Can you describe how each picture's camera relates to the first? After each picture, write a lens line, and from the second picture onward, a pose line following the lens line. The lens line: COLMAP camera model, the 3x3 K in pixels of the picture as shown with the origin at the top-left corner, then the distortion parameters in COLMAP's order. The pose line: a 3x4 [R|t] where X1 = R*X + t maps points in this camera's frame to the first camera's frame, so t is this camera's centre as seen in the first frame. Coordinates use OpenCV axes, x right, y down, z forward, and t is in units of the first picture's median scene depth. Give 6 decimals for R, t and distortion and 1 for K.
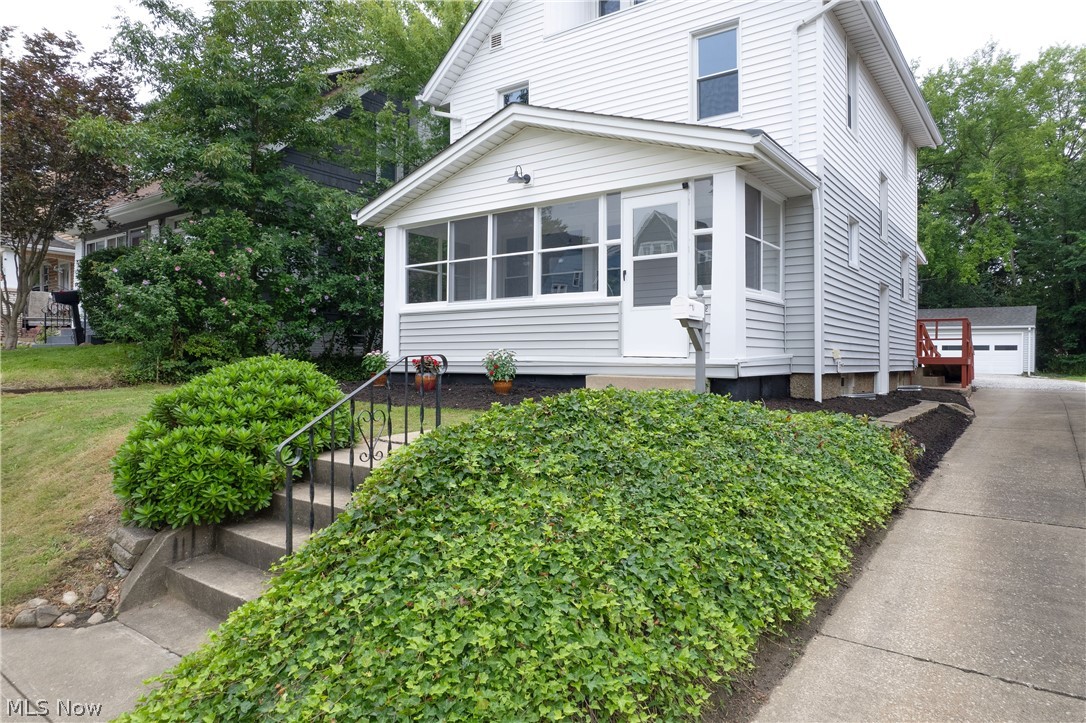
lens RADIAL K [[695.5, 0, 540.5], [0, 695.5, 368.7], [0, 0, 1]] dist [-0.064281, 0.061505]
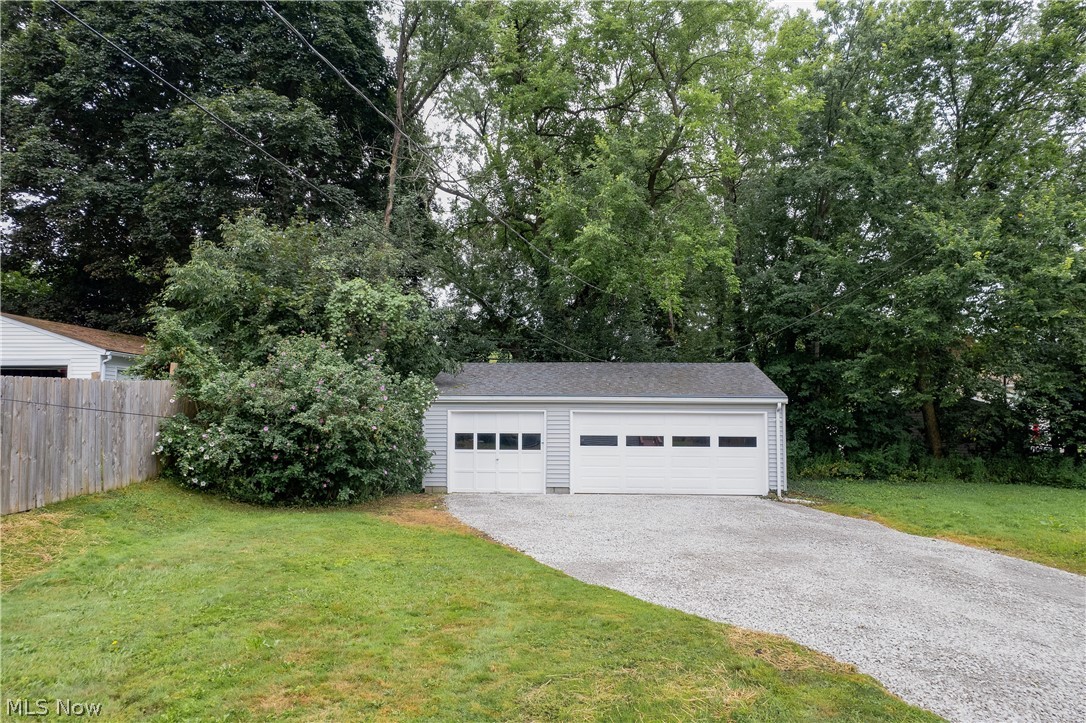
lens RADIAL K [[695.5, 0, 543.6], [0, 695.5, 359.0], [0, 0, 1]] dist [-0.064281, 0.061505]
pose [[0.832258, 0.045878, 0.552488, 0.875420], [0.007188, 0.995593, -0.093501, -0.140408], [-0.554343, 0.081788, 0.828260, 2.058986]]
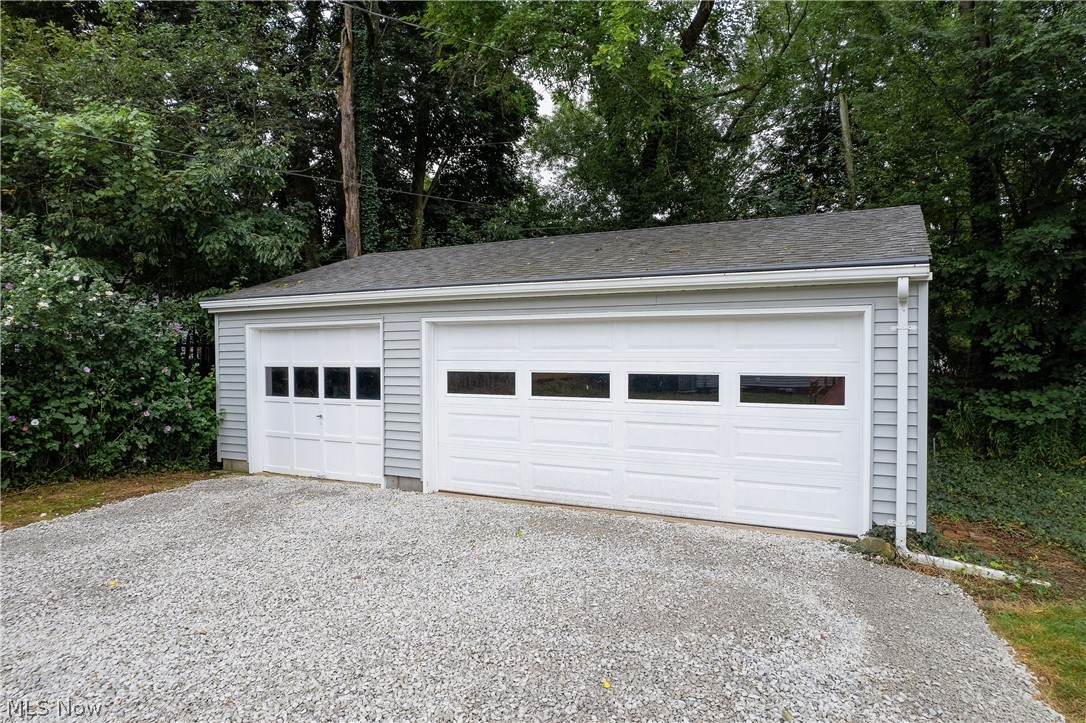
lens RADIAL K [[695.5, 0, 544.8], [0, 695.5, 364.7], [0, 0, 1]] dist [-0.064281, 0.061505]
pose [[0.986918, -0.008635, 0.160995, 1.837787], [0.009217, 0.999953, -0.002866, -0.118359], [-0.160962, 0.004313, 0.986951, 2.593715]]
